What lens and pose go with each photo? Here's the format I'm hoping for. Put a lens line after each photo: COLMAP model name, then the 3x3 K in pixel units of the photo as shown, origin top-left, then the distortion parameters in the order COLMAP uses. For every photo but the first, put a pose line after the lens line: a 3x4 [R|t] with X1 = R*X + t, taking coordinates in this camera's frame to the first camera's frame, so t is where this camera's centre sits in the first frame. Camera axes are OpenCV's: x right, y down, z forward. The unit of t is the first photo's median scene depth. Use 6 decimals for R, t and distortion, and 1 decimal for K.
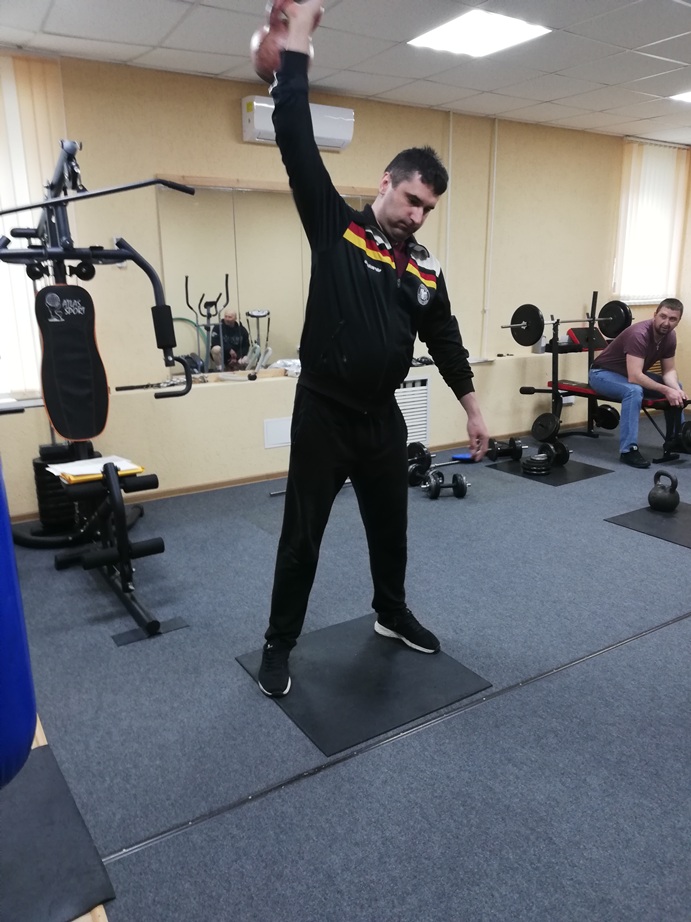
lens RADIAL K [[696.8, 0, 362.3], [0, 696.8, 469.1], [0, 0, 1]] dist [0.051539, -0.057107]
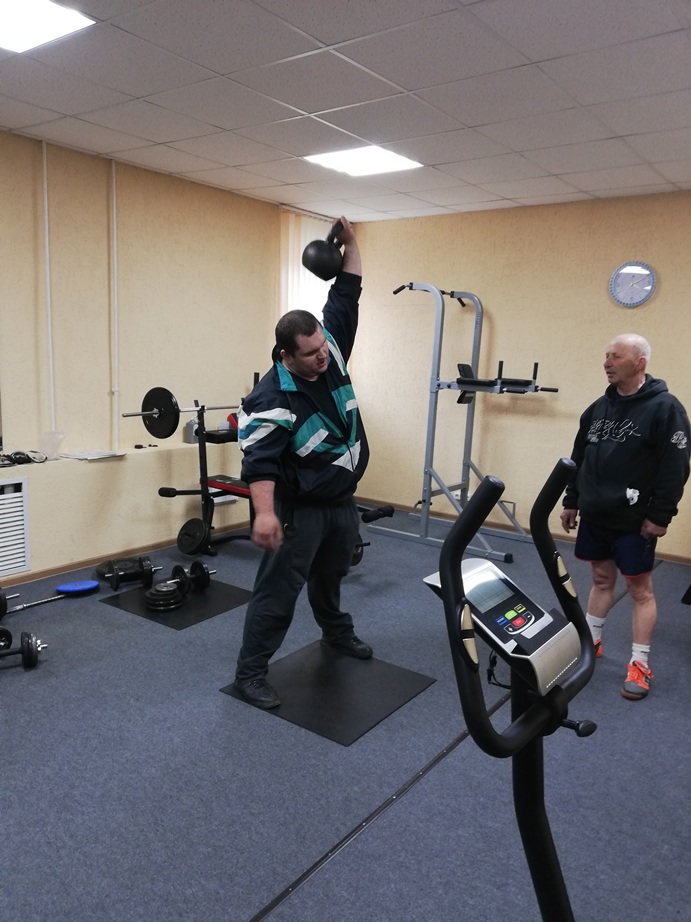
lens RADIAL K [[696.8, 0, 360.2], [0, 696.8, 477.1], [0, 0, 1]] dist [0.051539, -0.057107]
pose [[0.933900, -0.025607, 0.356617, 0.158189], [0.053938, 0.996107, -0.069726, -0.062691], [-0.353443, 0.084352, 0.931645, 0.174784]]
